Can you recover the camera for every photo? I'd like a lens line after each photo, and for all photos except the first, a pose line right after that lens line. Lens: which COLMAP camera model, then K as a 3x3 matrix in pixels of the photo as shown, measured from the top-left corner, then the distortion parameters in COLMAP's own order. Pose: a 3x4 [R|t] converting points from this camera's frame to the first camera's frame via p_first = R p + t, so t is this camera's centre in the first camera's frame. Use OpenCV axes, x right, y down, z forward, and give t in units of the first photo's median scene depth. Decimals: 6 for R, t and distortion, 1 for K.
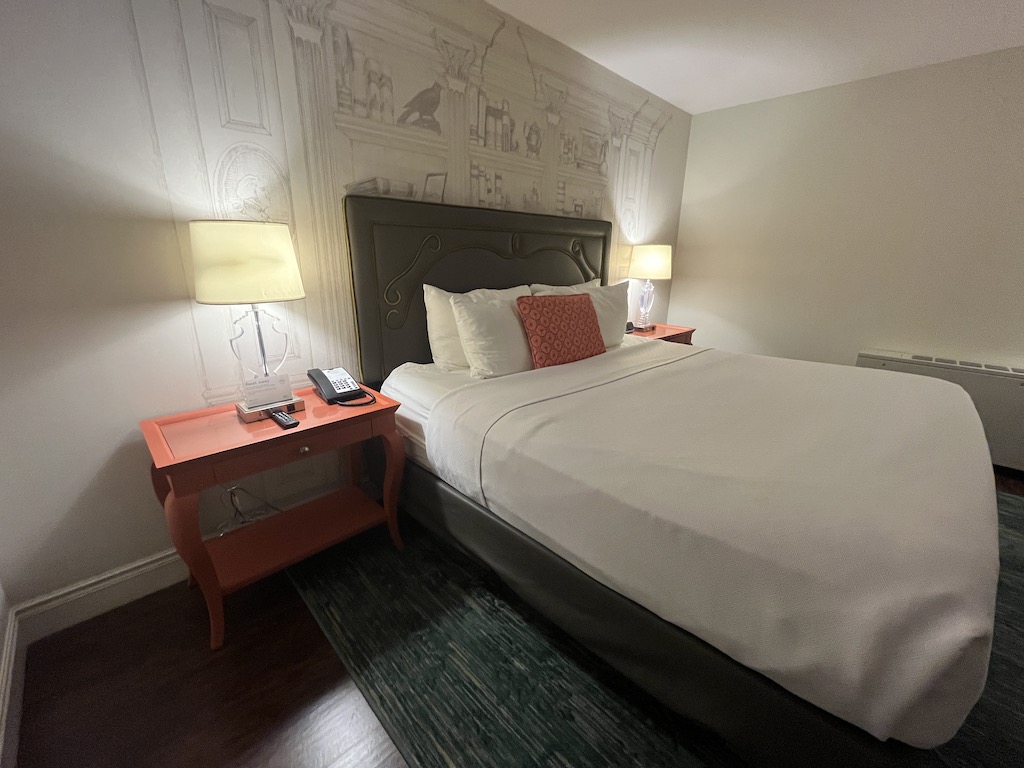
lens RADIAL K [[420.6, 0, 512.1], [0, 420.6, 381.4], [0, 0, 1]] dist [0.000889, 0.000160]
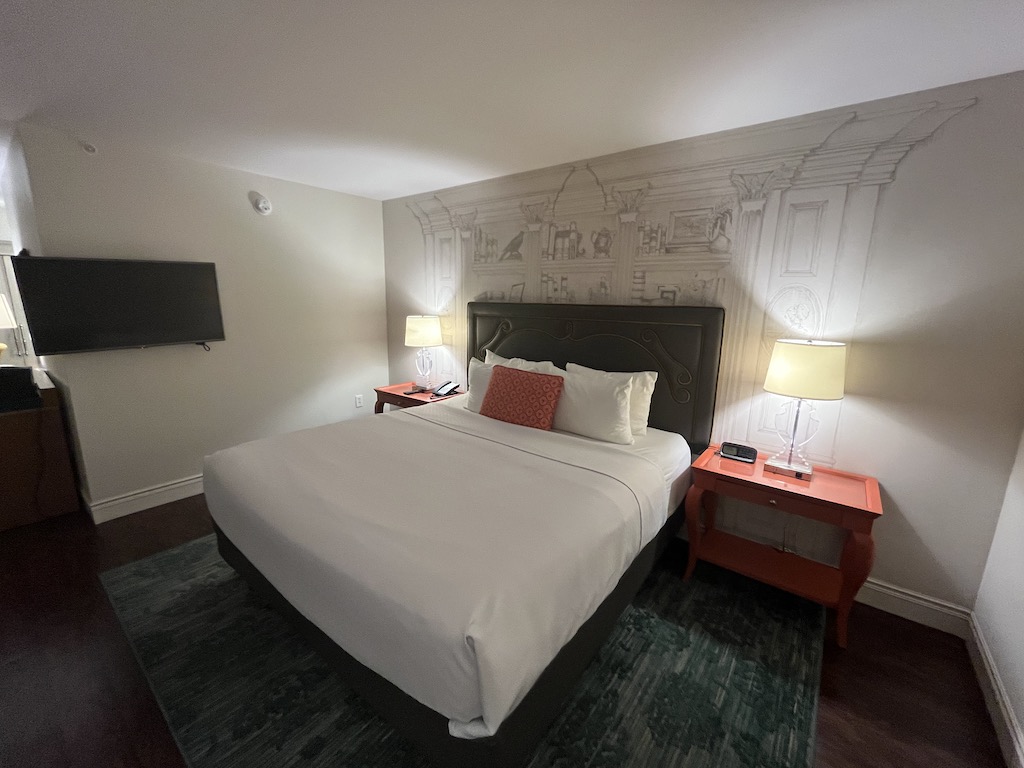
lens RADIAL K [[420.6, 0, 512.5], [0, 420.6, 387.1], [0, 0, 1]] dist [0.000889, 0.000160]
pose [[0.135665, 0.184797, -0.973368, 1.287491], [-0.309903, 0.941067, 0.135471, -0.305906], [0.941040, 0.283271, 0.184939, 0.721368]]
